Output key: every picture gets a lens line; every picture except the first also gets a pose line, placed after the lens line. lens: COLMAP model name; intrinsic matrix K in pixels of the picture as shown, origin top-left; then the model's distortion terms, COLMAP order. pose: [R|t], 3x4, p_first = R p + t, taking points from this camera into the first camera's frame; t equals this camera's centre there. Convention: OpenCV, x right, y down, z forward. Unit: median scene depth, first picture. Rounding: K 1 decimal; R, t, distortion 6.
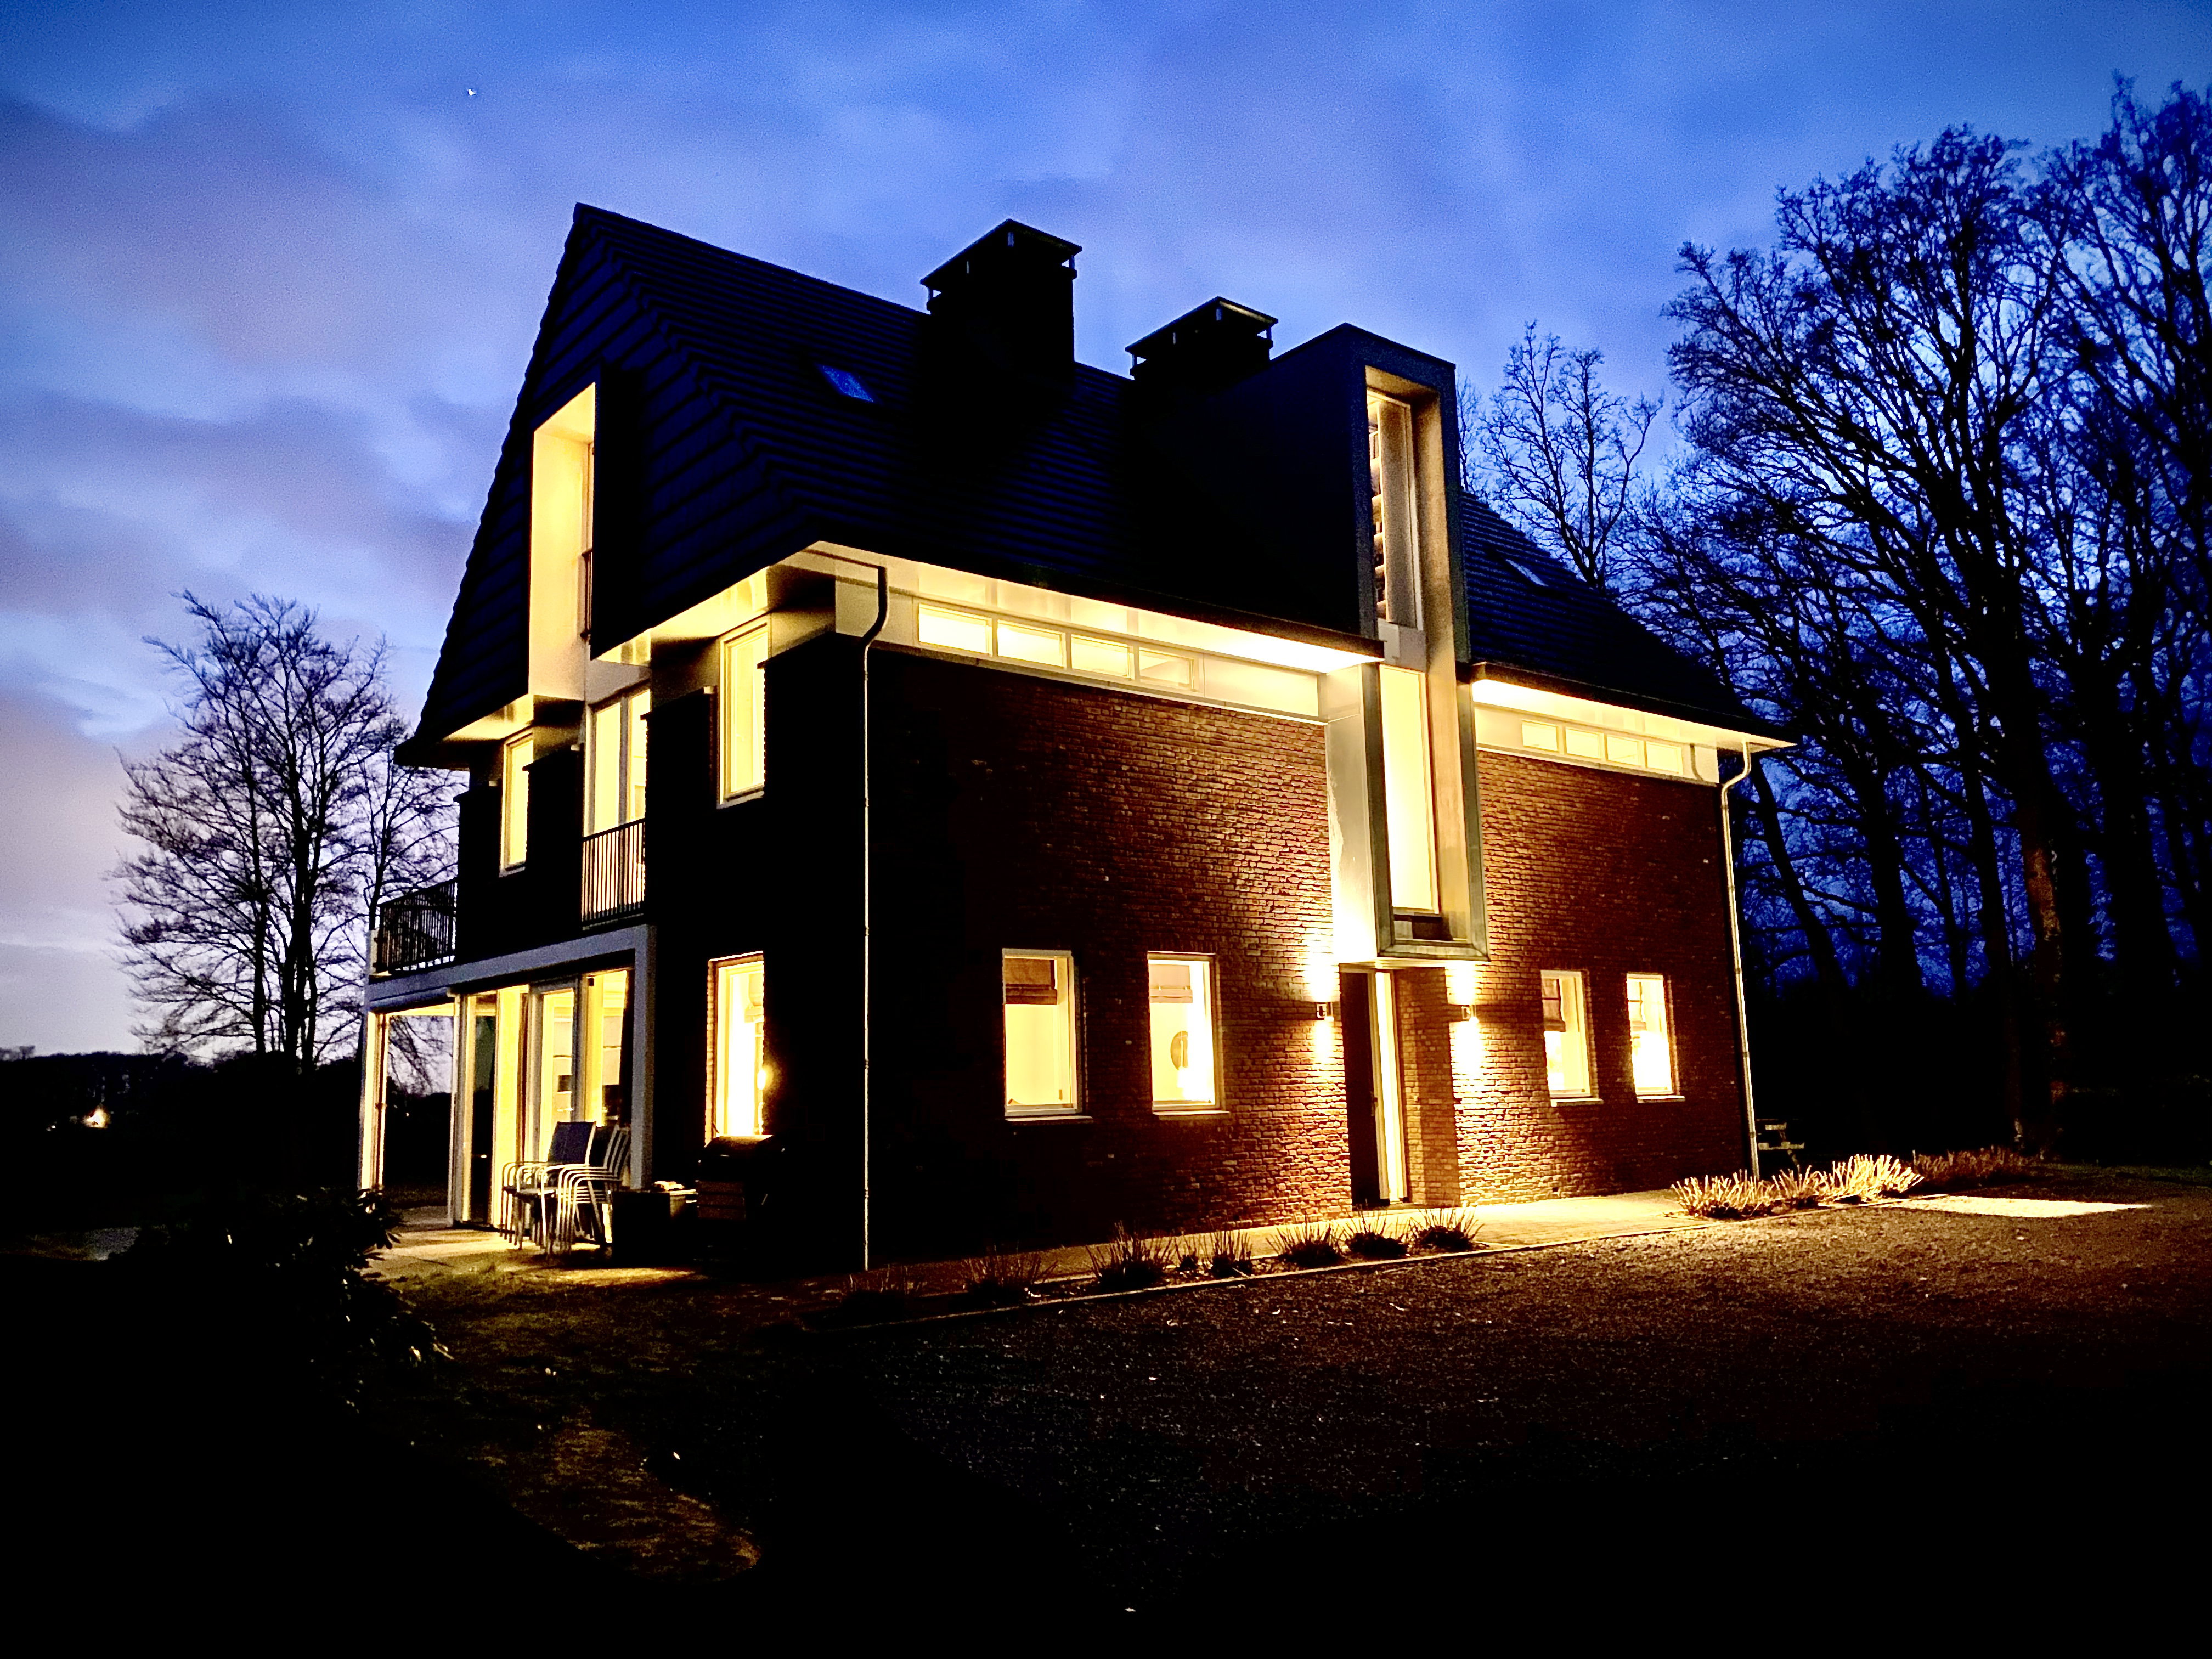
lens RADIAL K [[1688.4, 0, 1086.1], [0, 1688.4, 807.3], [0, 0, 1]] dist [0.029810, -0.027374]
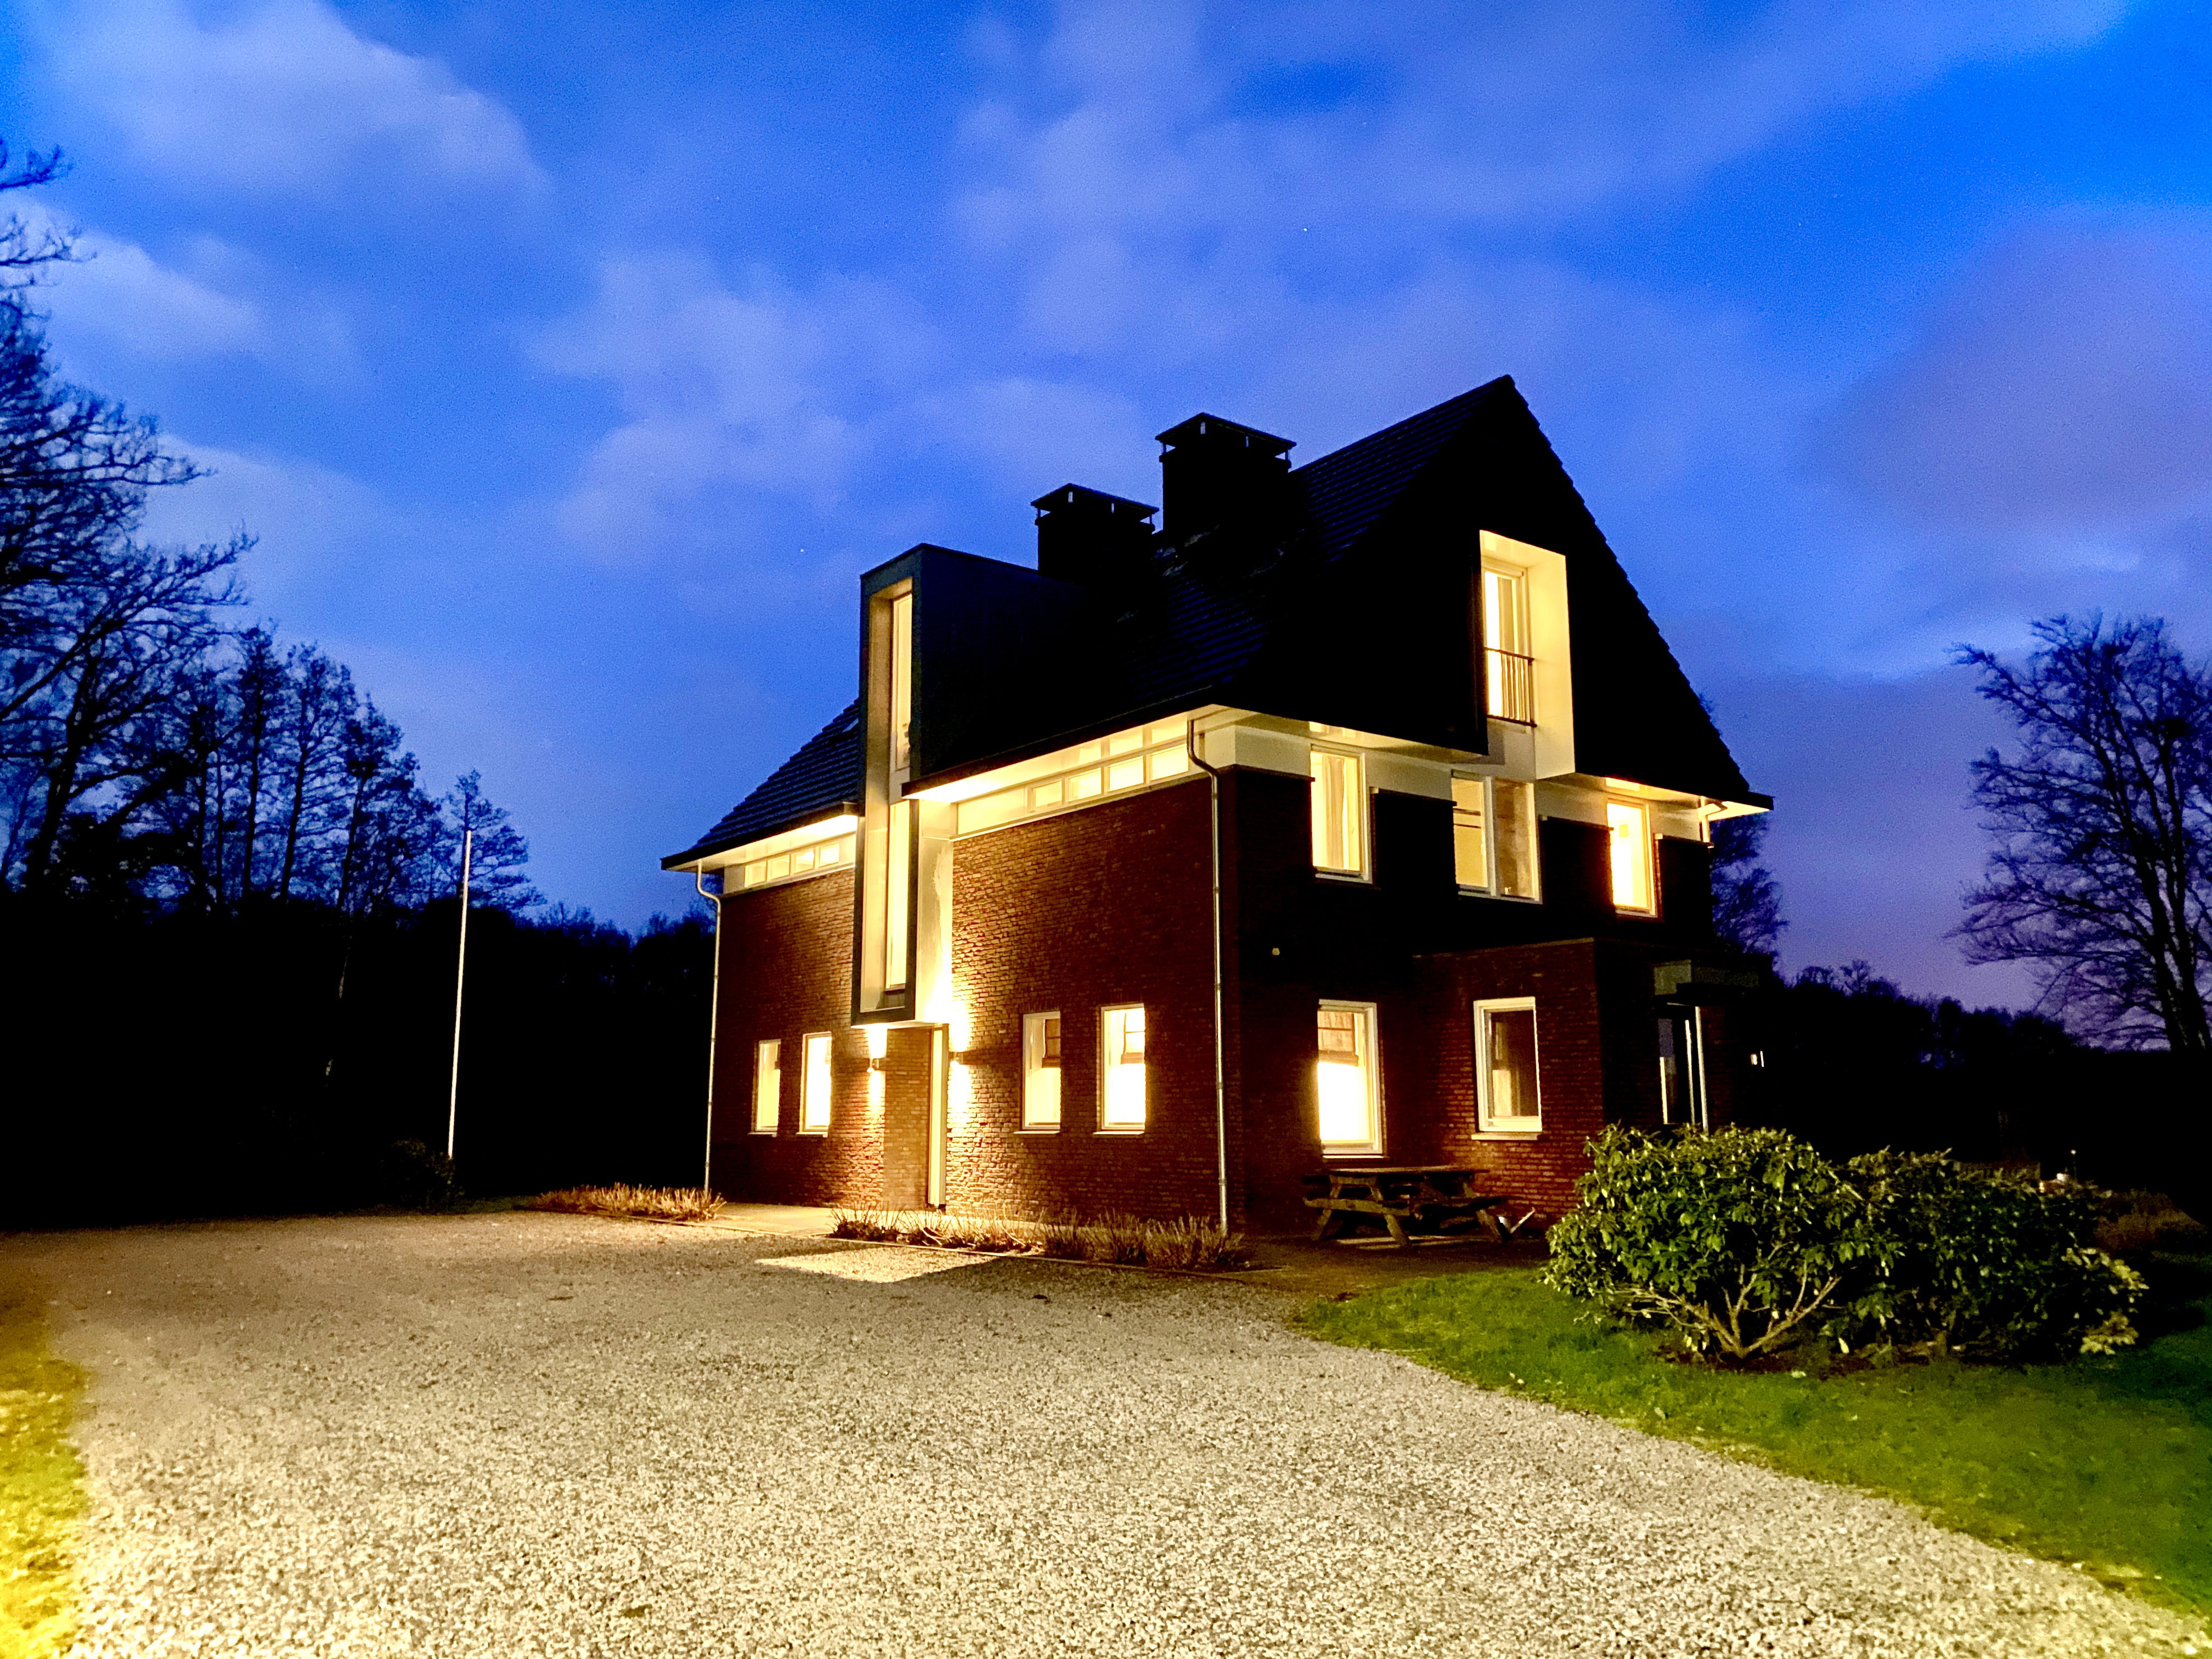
lens RADIAL K [[1688.4, 0, 1101.2], [0, 1688.4, 833.1], [0, 0, 1]] dist [0.029810, -0.027374]
pose [[-0.011336, -0.169072, -0.985538, 1.451950], [0.145229, 0.974873, -0.168913, 0.183900], [0.989333, -0.145043, 0.013503, 1.108332]]
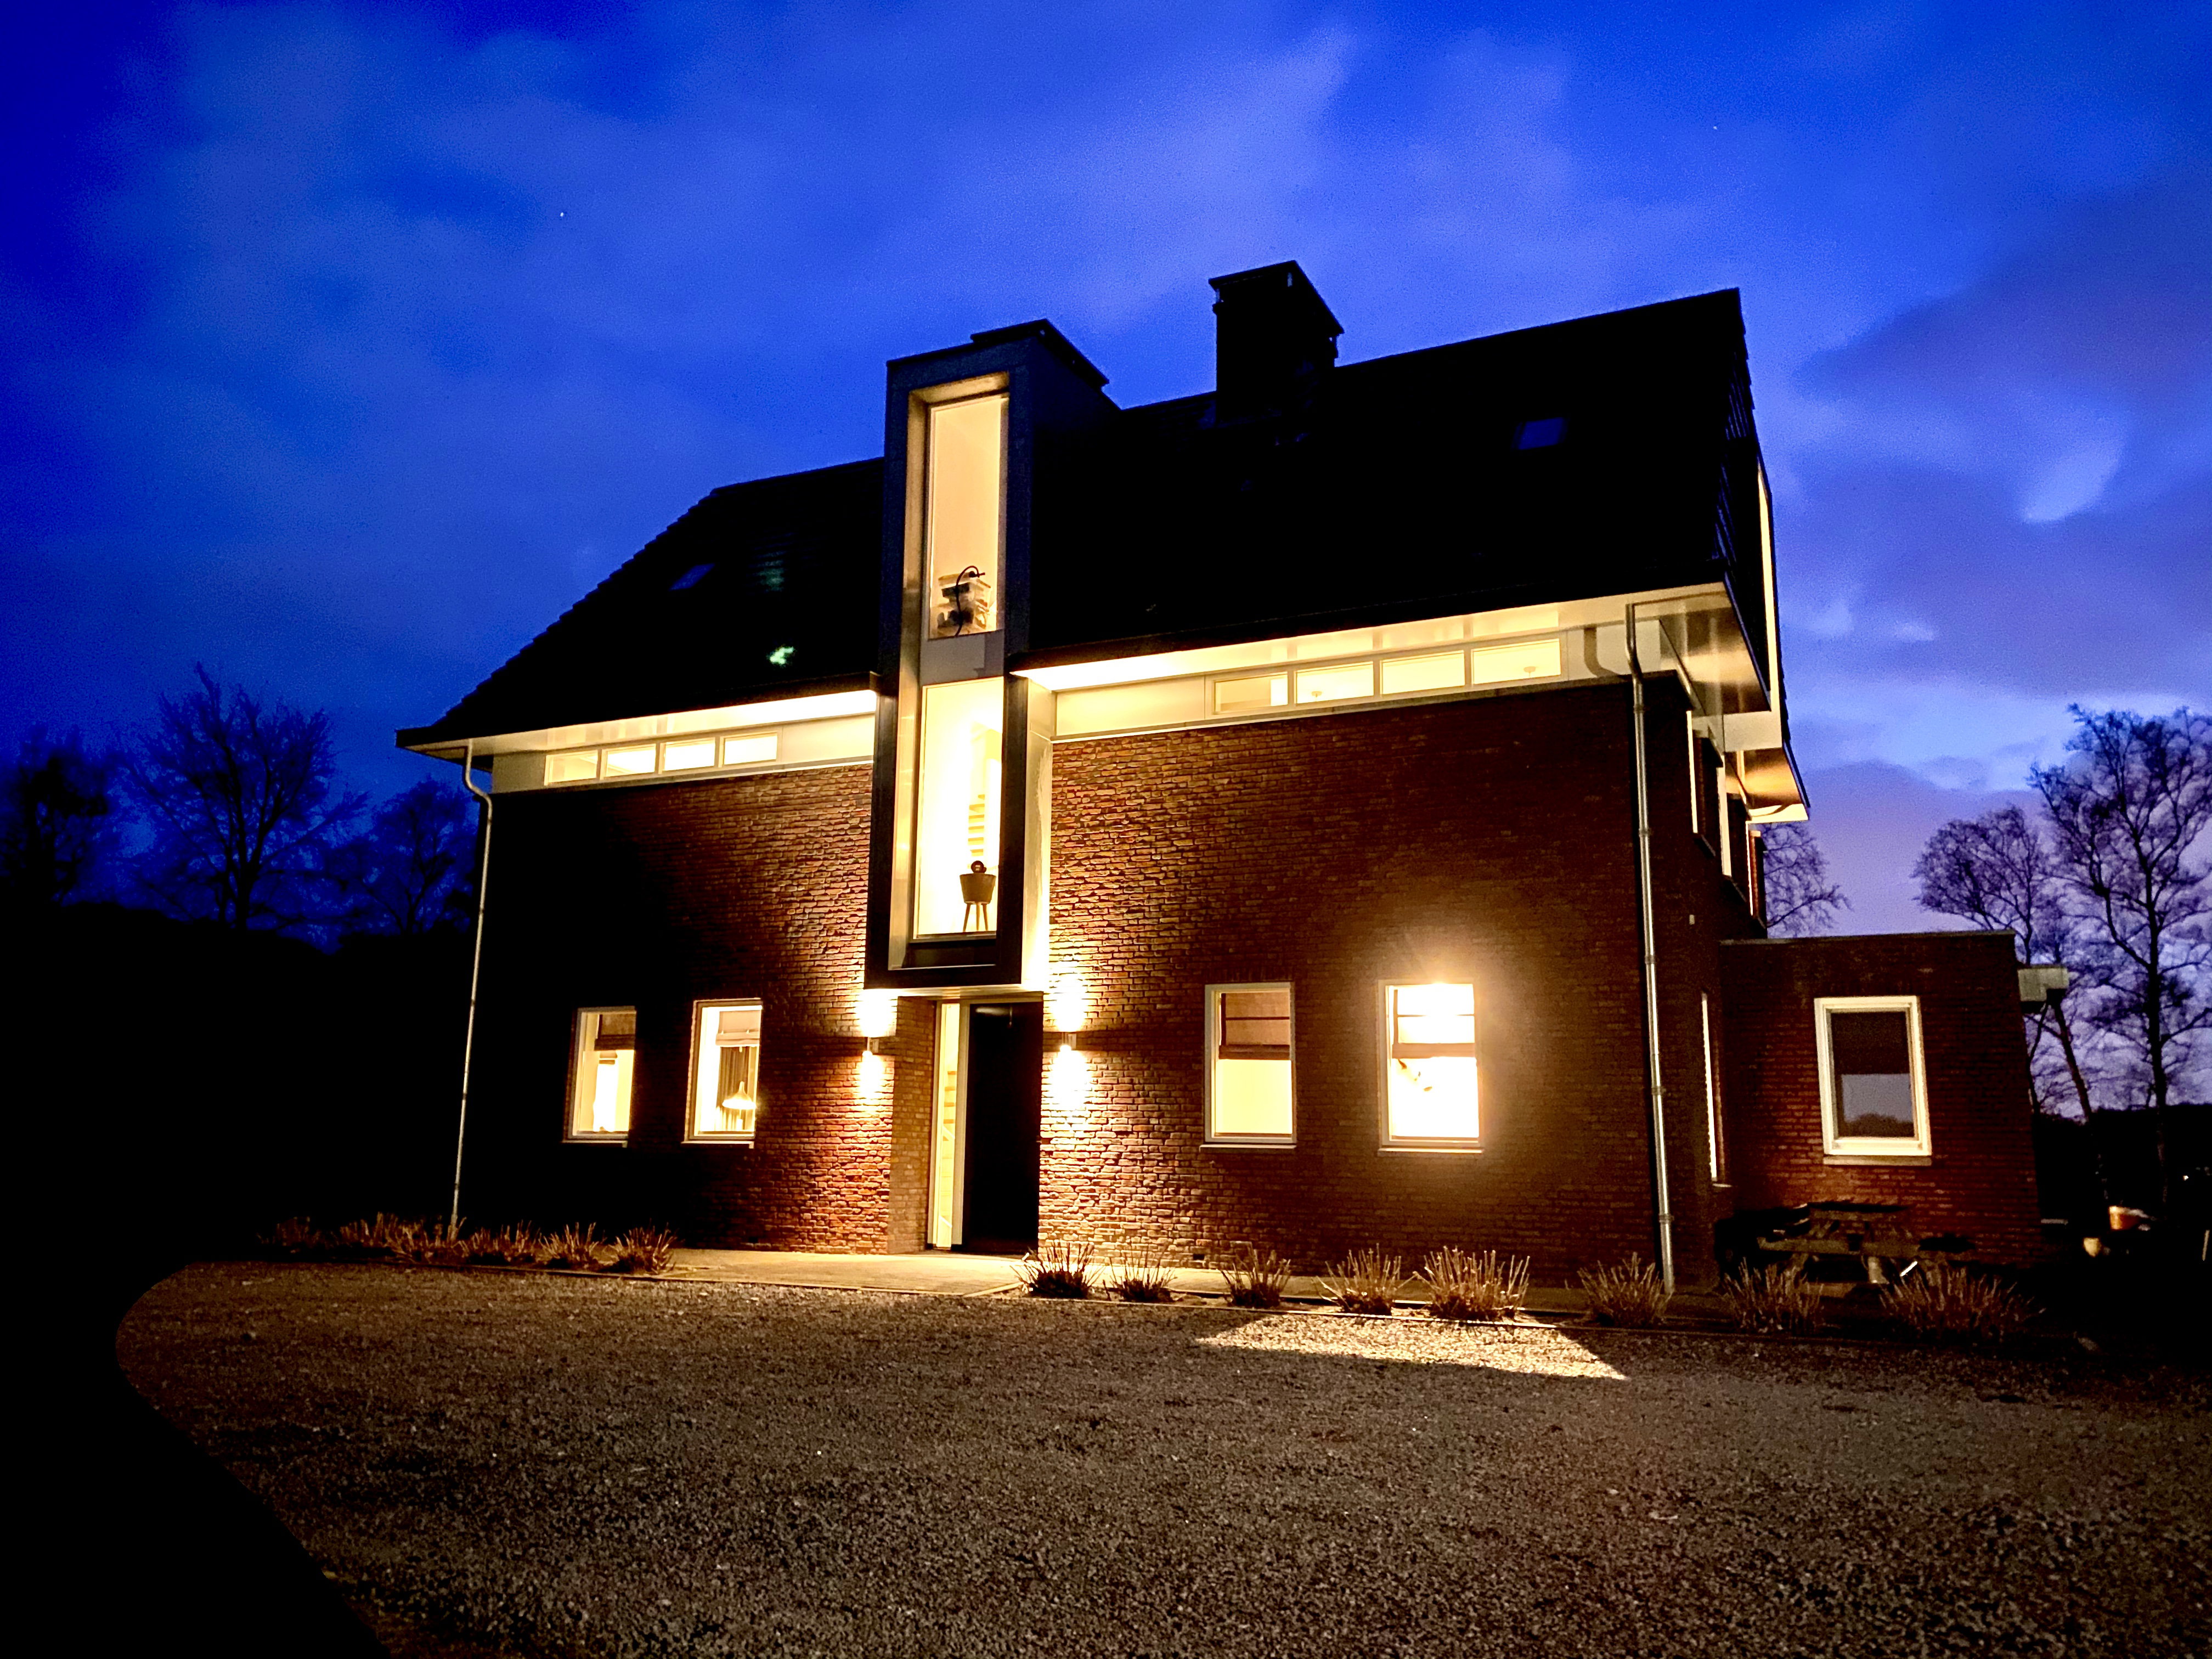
lens RADIAL K [[1688.4, 0, 1128.4], [0, 1688.4, 868.0], [0, 0, 1]] dist [0.029810, -0.027374]
pose [[0.451629, -0.145676, -0.880233, 1.023003], [0.111090, 0.988085, -0.106527, 0.129566], [0.885263, -0.049675, 0.462431, 0.627279]]
